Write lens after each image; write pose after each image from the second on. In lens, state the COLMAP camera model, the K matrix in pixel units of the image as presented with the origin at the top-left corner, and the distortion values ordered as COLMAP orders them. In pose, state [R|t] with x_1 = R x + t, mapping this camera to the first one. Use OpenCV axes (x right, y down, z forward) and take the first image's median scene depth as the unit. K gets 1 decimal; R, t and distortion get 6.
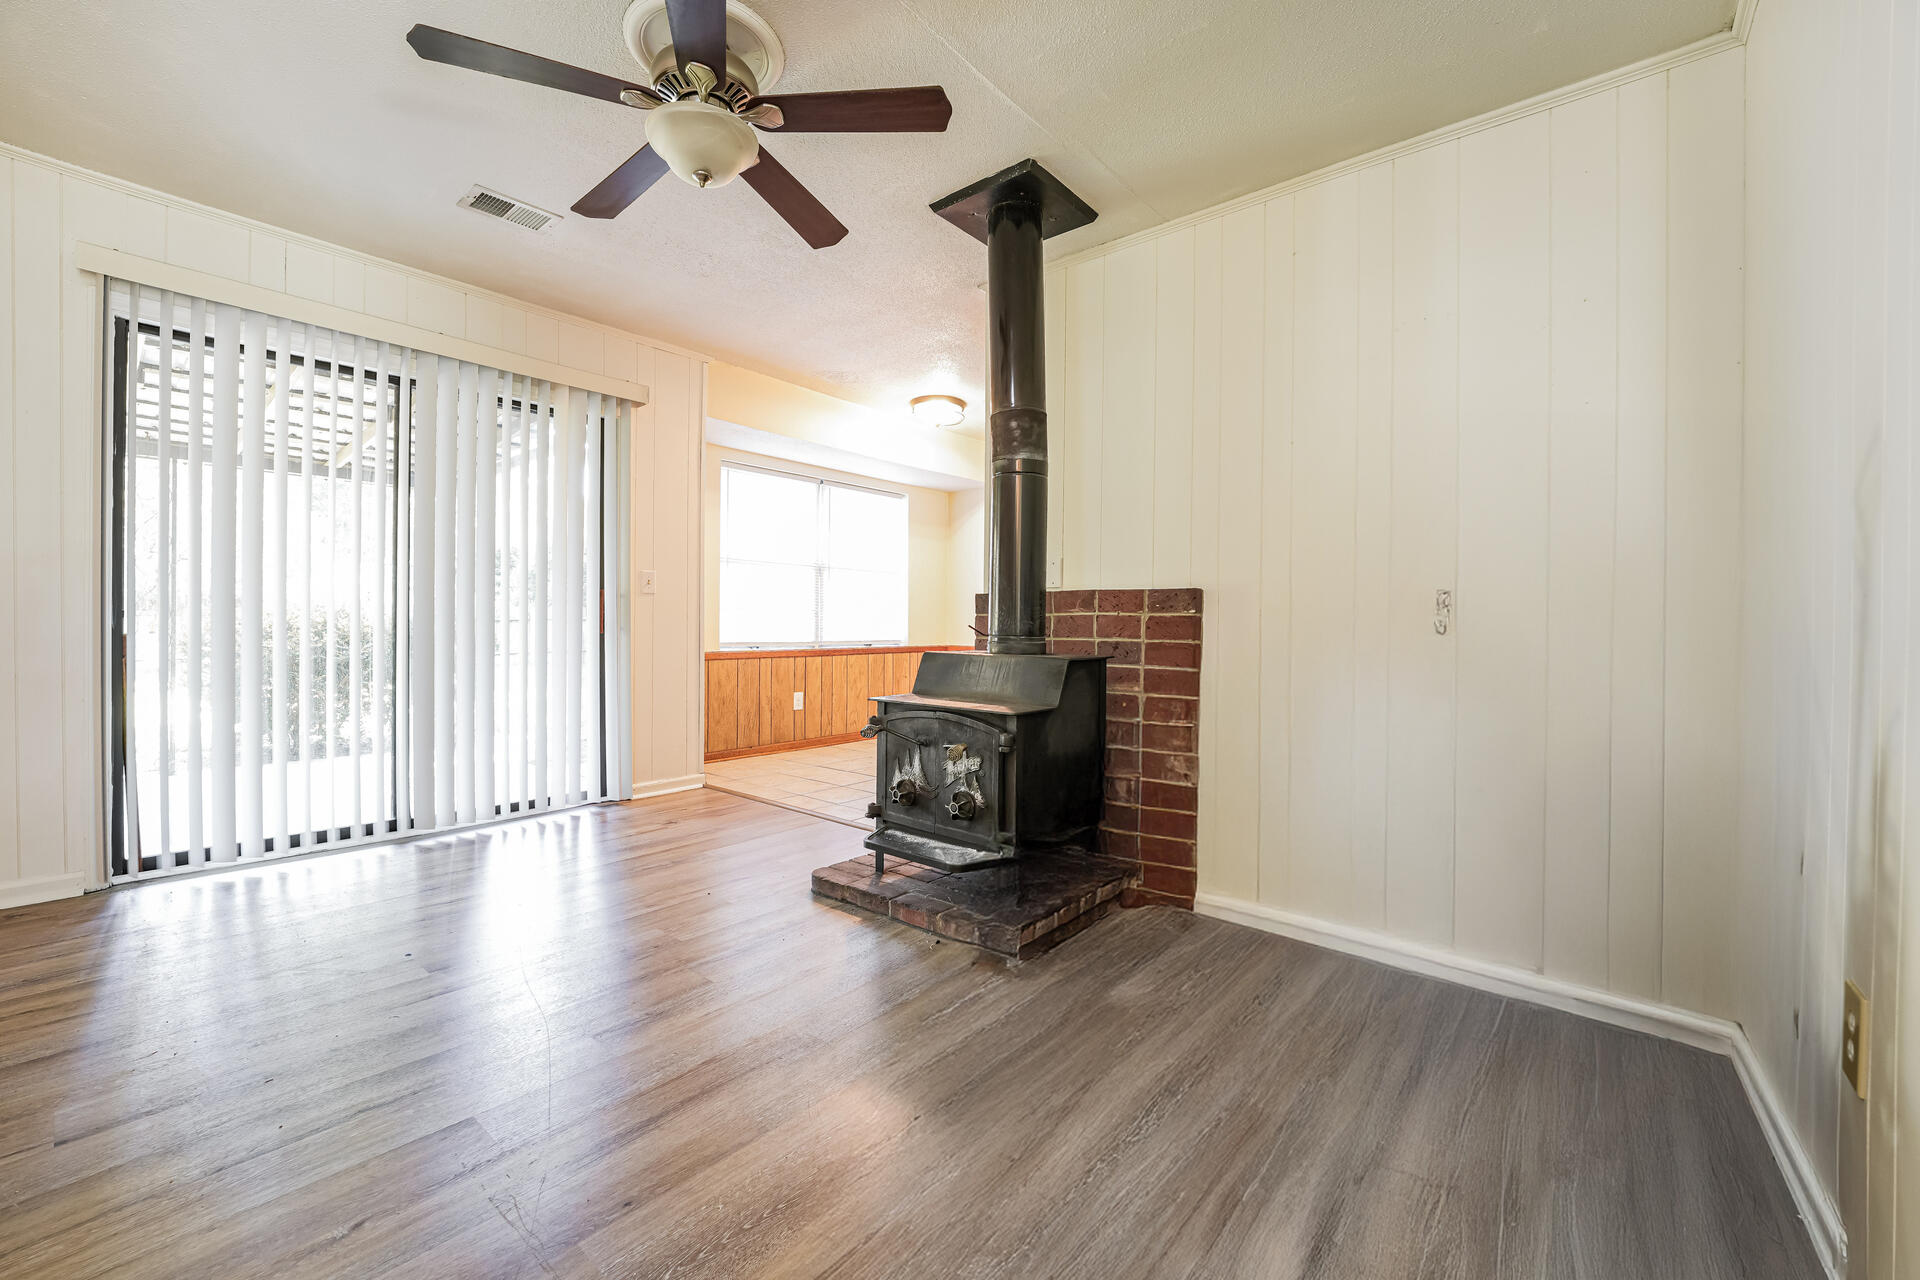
lens RADIAL K [[760.1, 0, 962.3], [0, 760.1, 634.2], [0, 0, 1]] dist [0.000187, 0.000013]
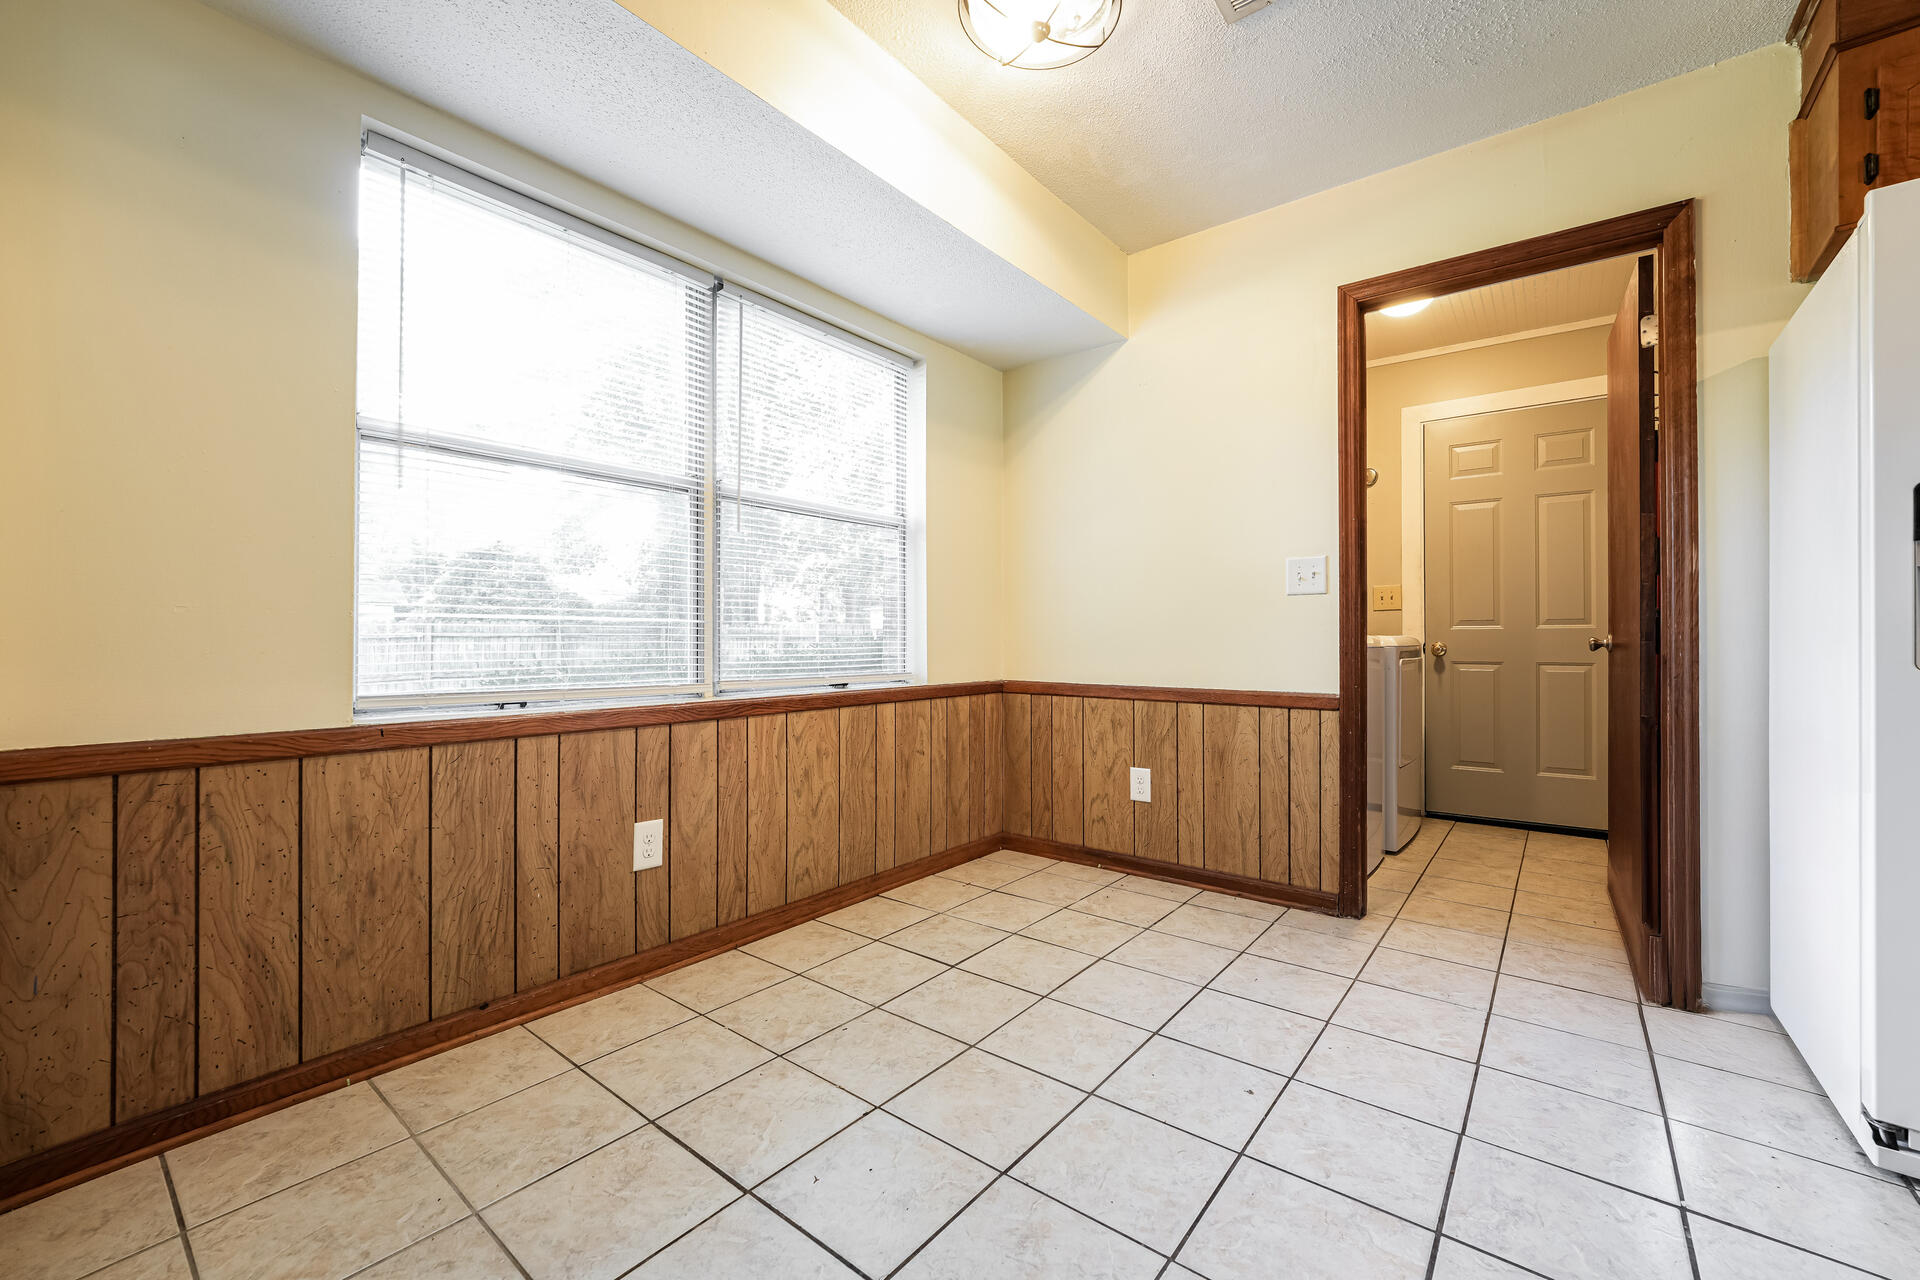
lens RADIAL K [[760.1, 0, 956.7], [0, 760.1, 640.0], [0, 0, 1]] dist [0.000187, 0.000013]
pose [[0.999942, -0.006662, 0.008516, -0.066088], [0.006767, 0.999901, -0.012301, -0.006907], [-0.008433, 0.012358, 0.999888, 0.619360]]
